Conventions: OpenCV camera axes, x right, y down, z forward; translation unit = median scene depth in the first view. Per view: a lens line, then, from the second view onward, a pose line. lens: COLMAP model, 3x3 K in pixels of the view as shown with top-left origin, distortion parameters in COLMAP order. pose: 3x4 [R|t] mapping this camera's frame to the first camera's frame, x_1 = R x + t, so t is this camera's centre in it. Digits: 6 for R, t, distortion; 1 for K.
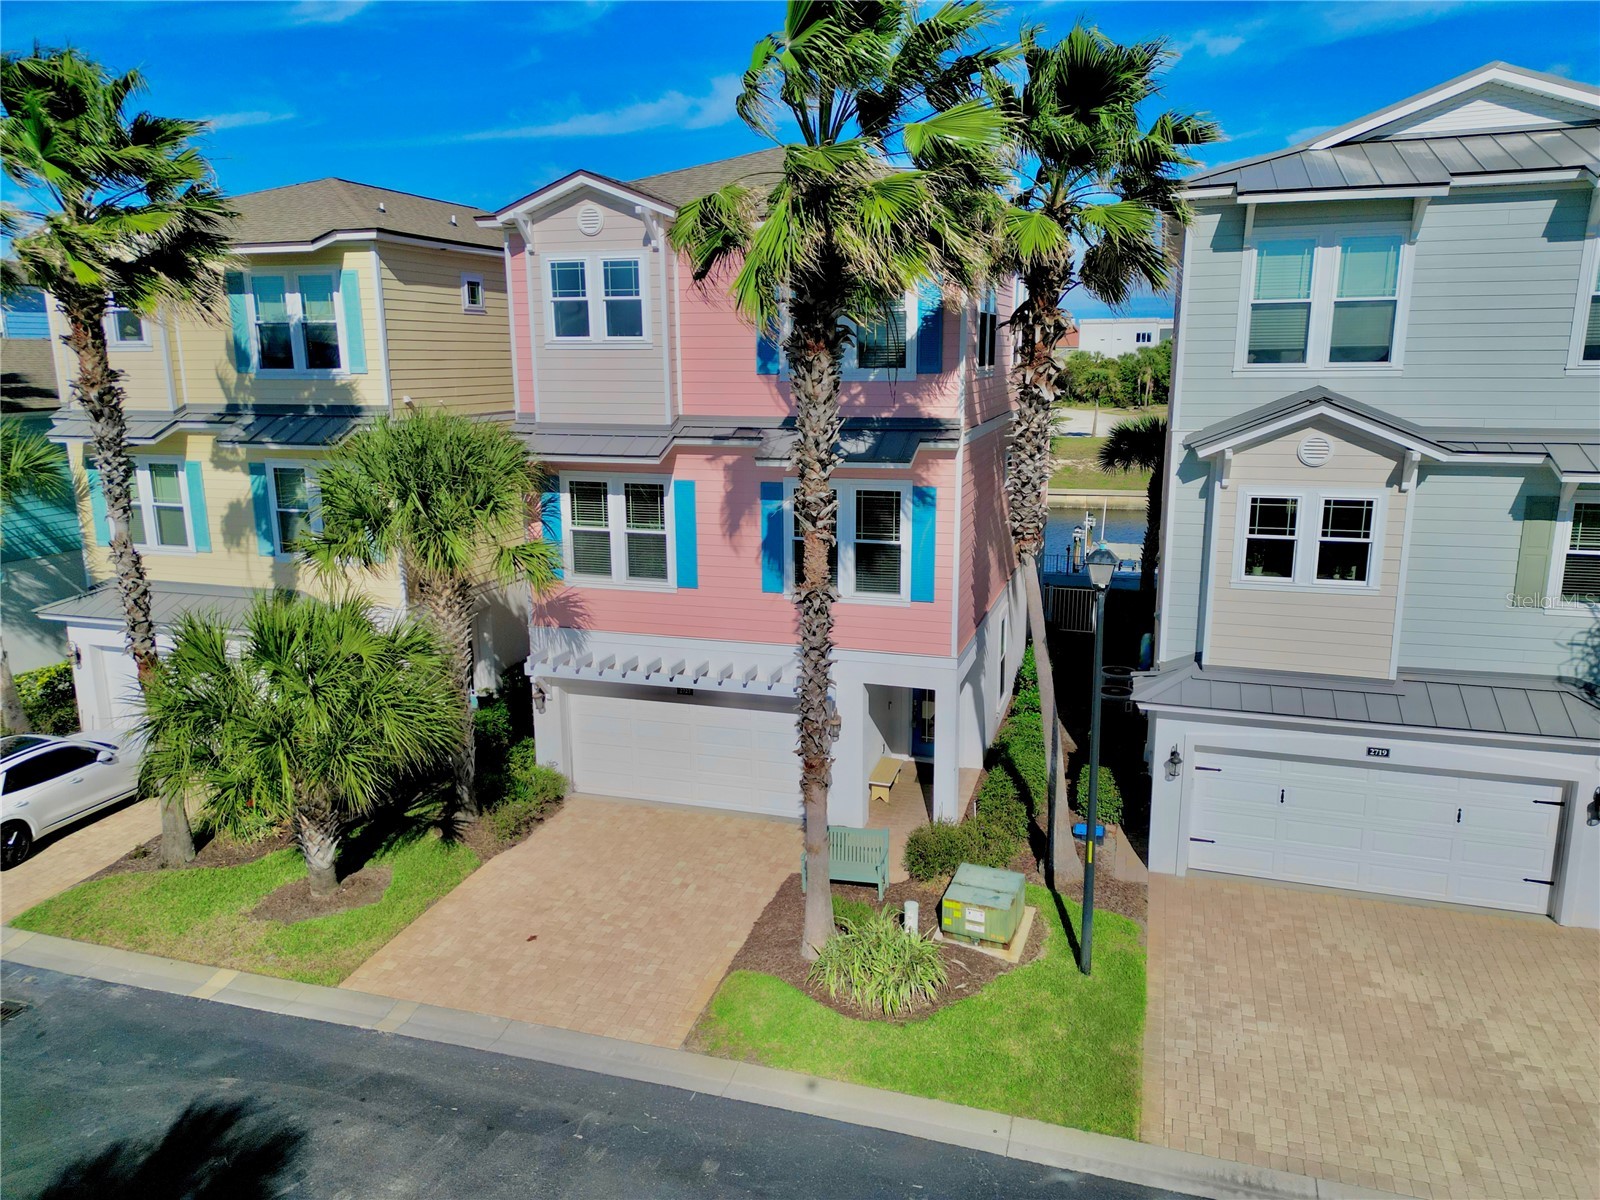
lens RADIAL K [[1115.8, 0, 804.9], [0, 1115.8, 608.8], [0, 0, 1]] dist [0.049362, -0.034545]
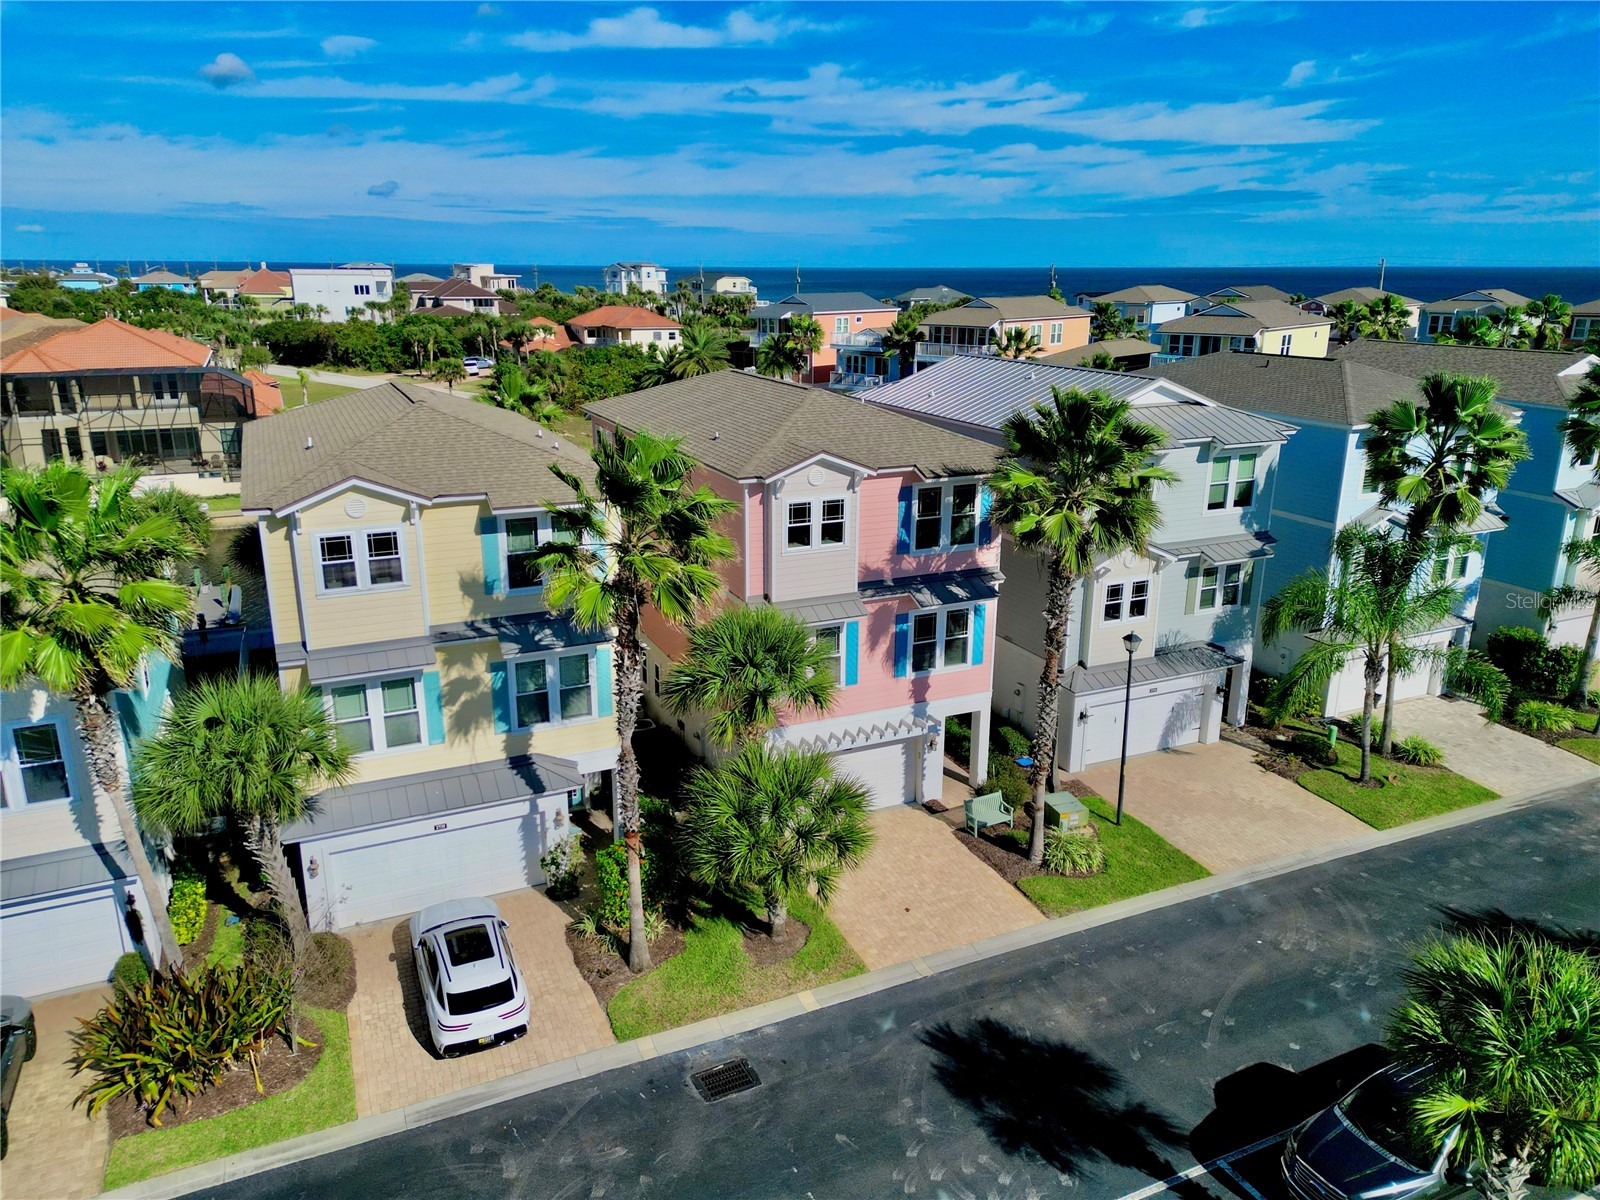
lens RADIAL K [[1115.8, 0, 803.7], [0, 1115.8, 608.2], [0, 0, 1]] dist [0.049362, -0.034545]
pose [[0.735910, -0.186385, 0.650920, -1.332189], [0.138808, 0.982476, 0.124391, -0.380859], [-0.662698, -0.001188, 0.748886, -0.174124]]
